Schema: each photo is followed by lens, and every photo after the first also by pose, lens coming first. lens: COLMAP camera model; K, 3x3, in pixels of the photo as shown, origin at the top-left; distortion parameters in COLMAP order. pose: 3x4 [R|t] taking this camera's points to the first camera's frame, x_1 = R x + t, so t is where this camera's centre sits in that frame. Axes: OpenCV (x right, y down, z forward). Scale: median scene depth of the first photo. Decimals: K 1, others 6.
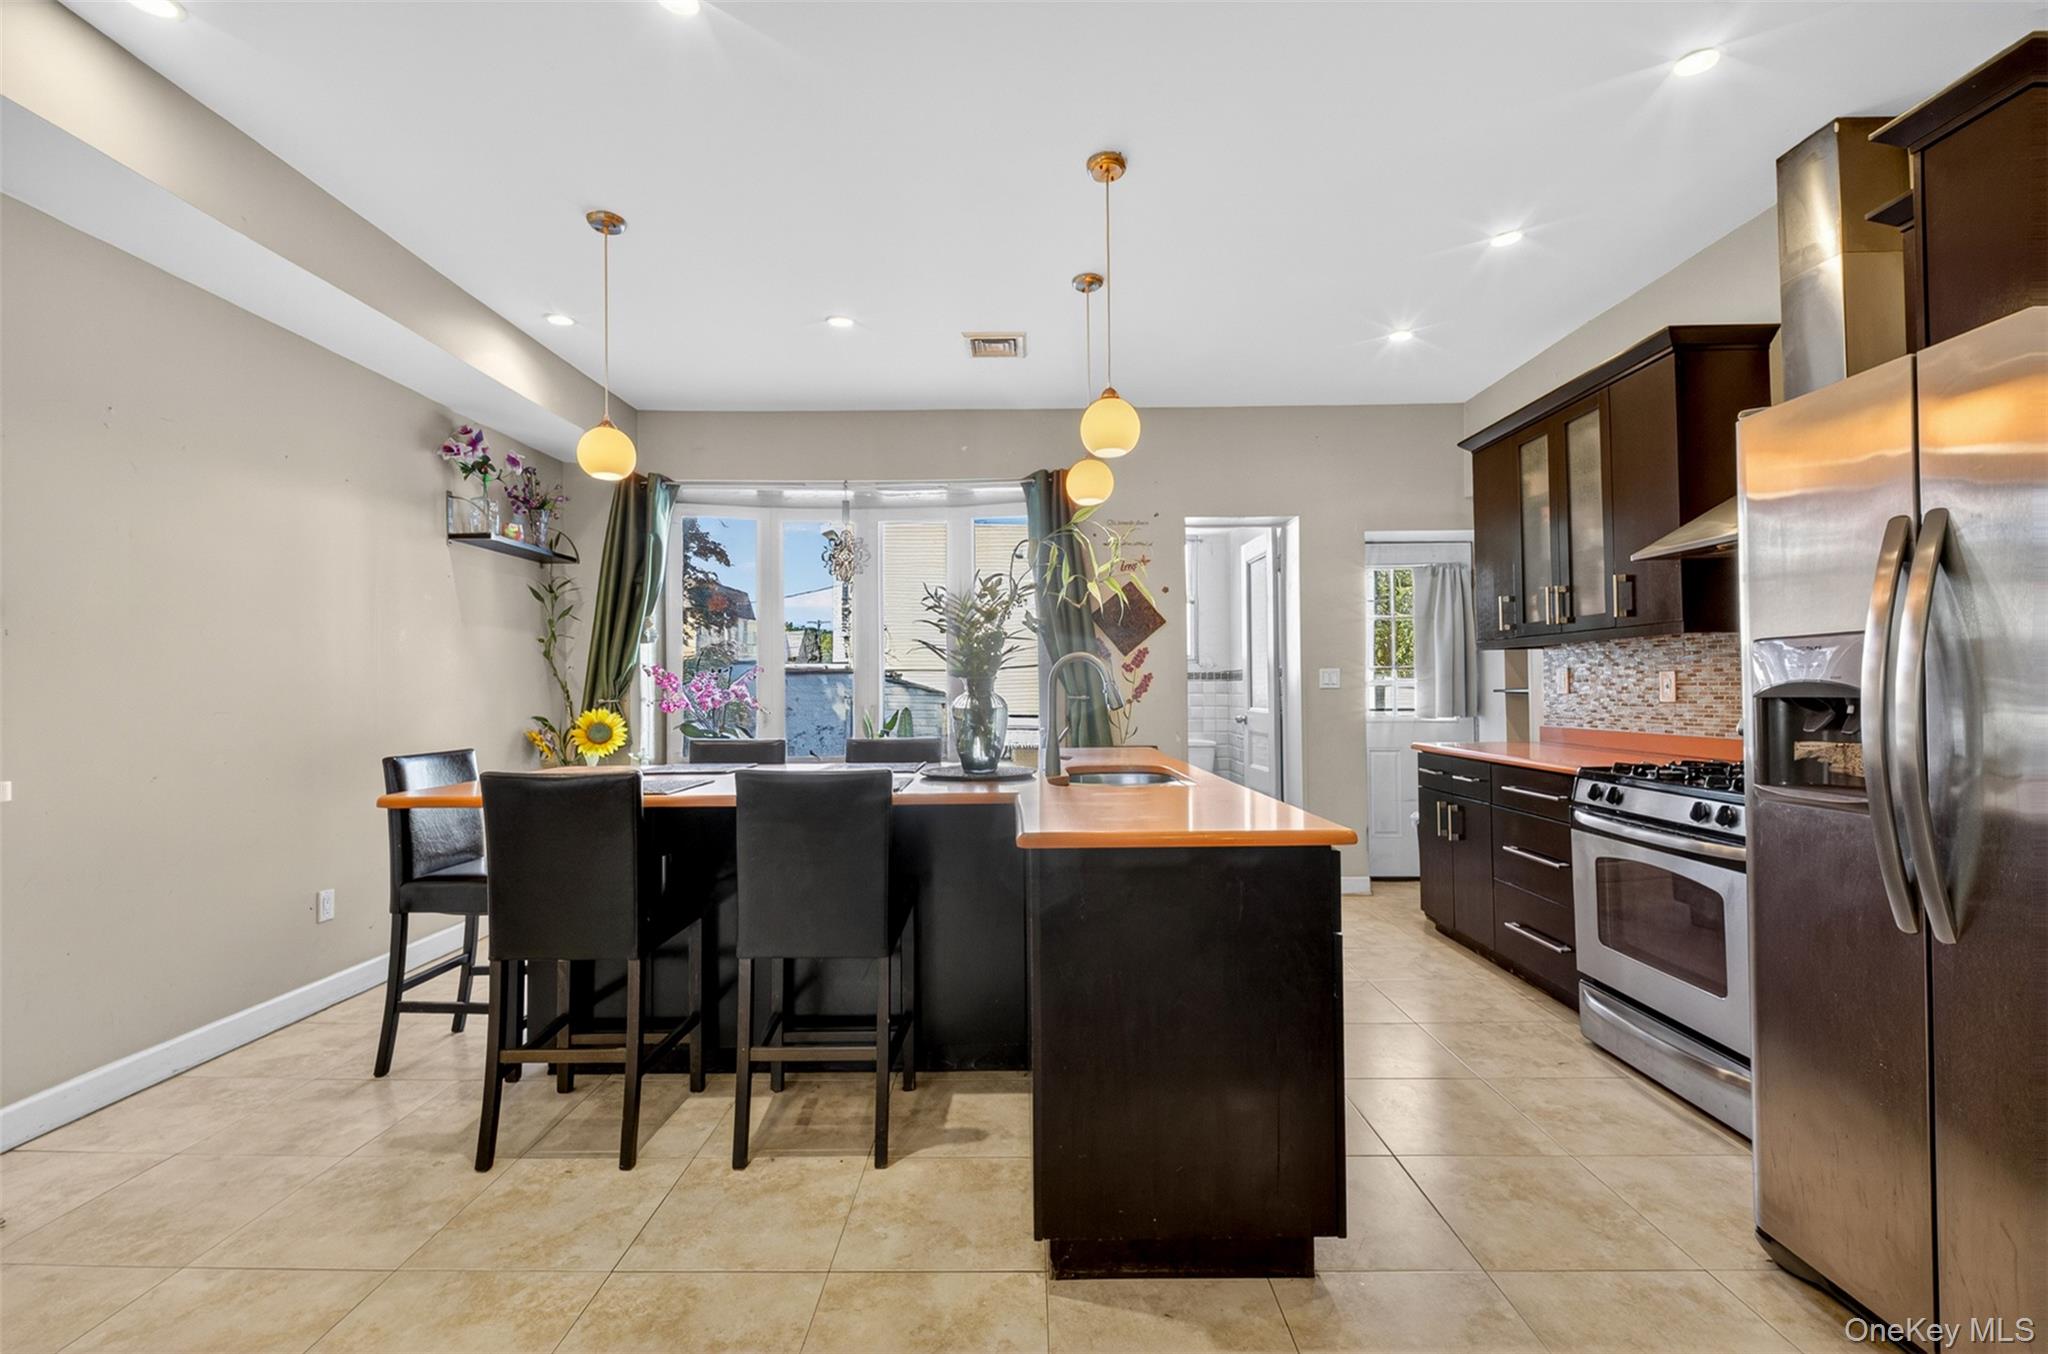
lens RADIAL K [[883.8, 0, 1024.0], [0, 883.8, 677.0], [0, 0, 1]] dist [0.004876, -0.000500]
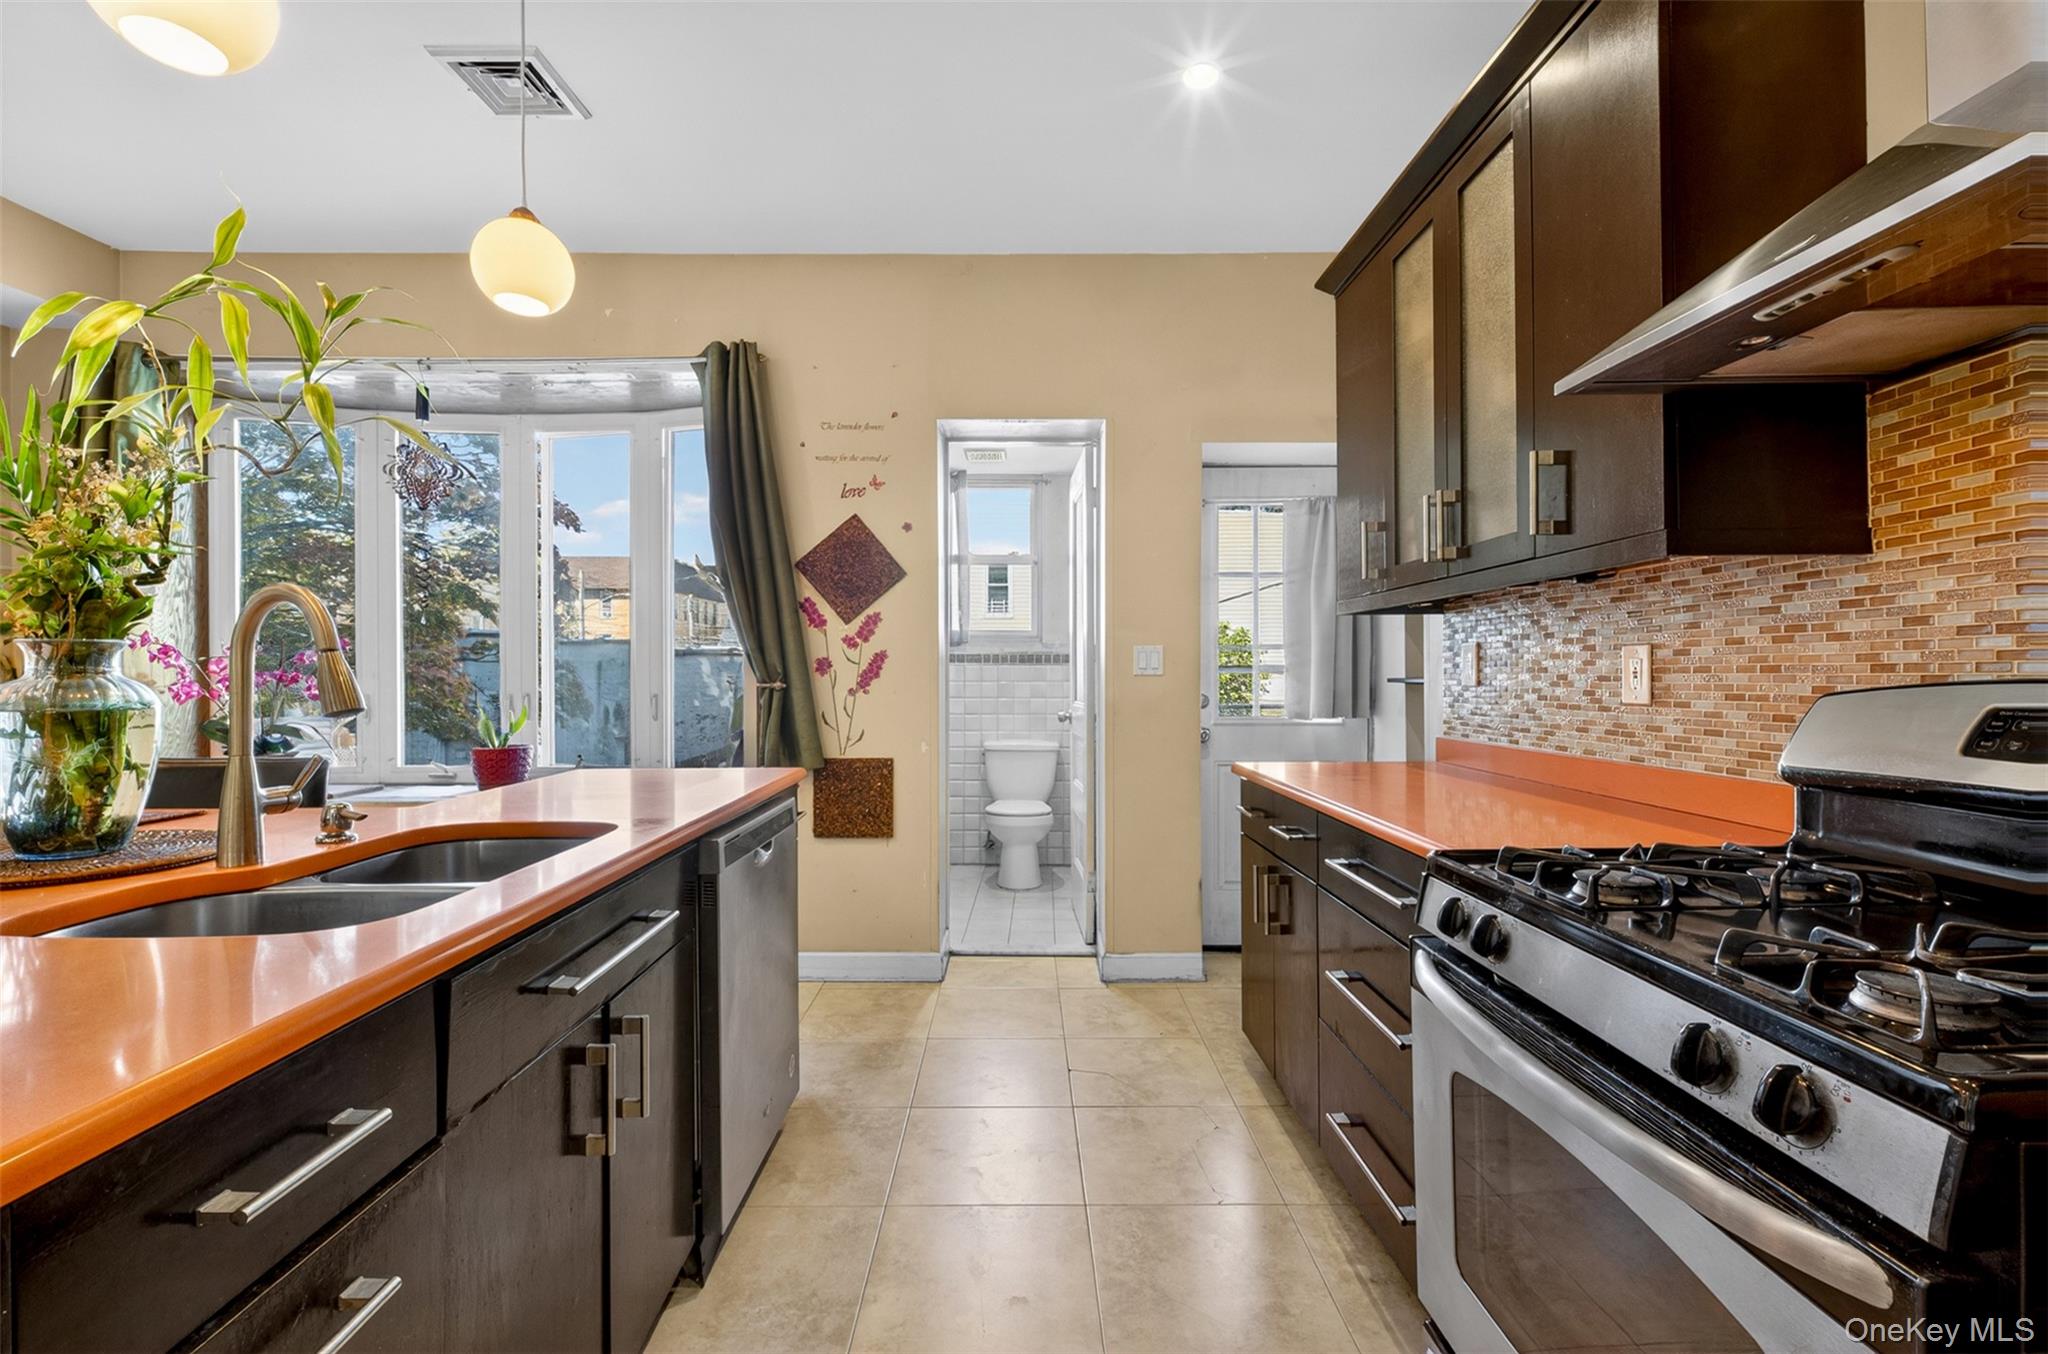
lens RADIAL K [[893.8, 0, 1018.3], [0, 893.8, 672.7], [0, 0, 1]] dist [0.010561, -0.000189]
pose [[0.999904, 0.007970, 0.011312, 0.300719], [-0.008092, 0.999909, 0.010752, 0.005869], [-0.011226, -0.010843, 0.999878, 0.399608]]
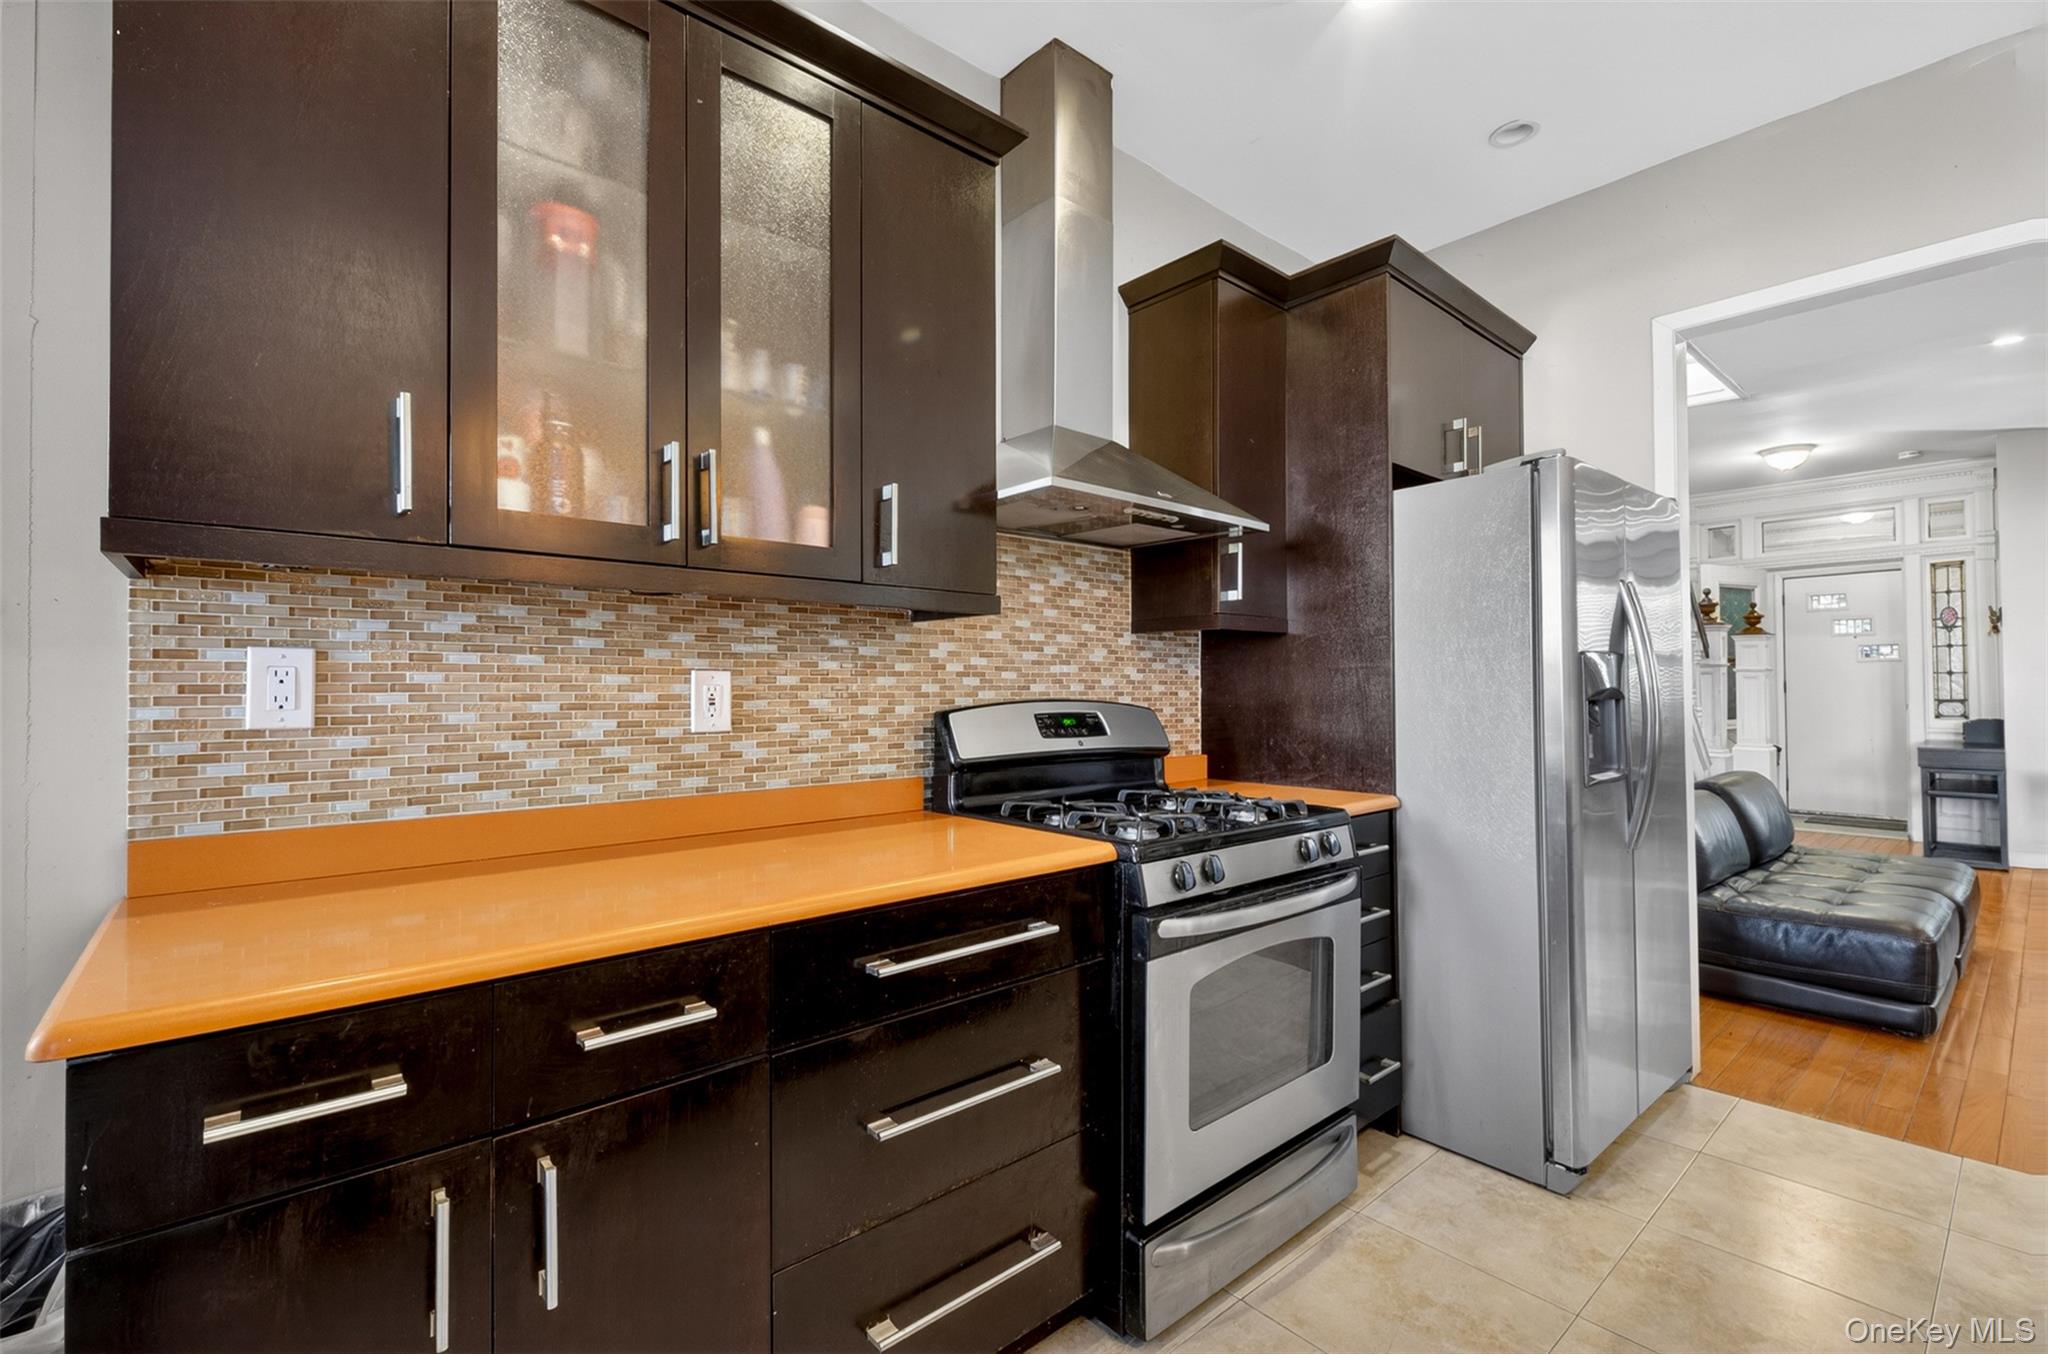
lens RADIAL K [[883.8, 0, 1024.0], [0, 883.8, 677.0], [0, 0, 1]] dist [0.004876, -0.000500]
pose [[-0.654982, 0.030084, 0.755046, 0.189074], [0.003924, 0.999329, -0.036413, 0.013739], [-0.755634, -0.020887, -0.654660, 1.029733]]
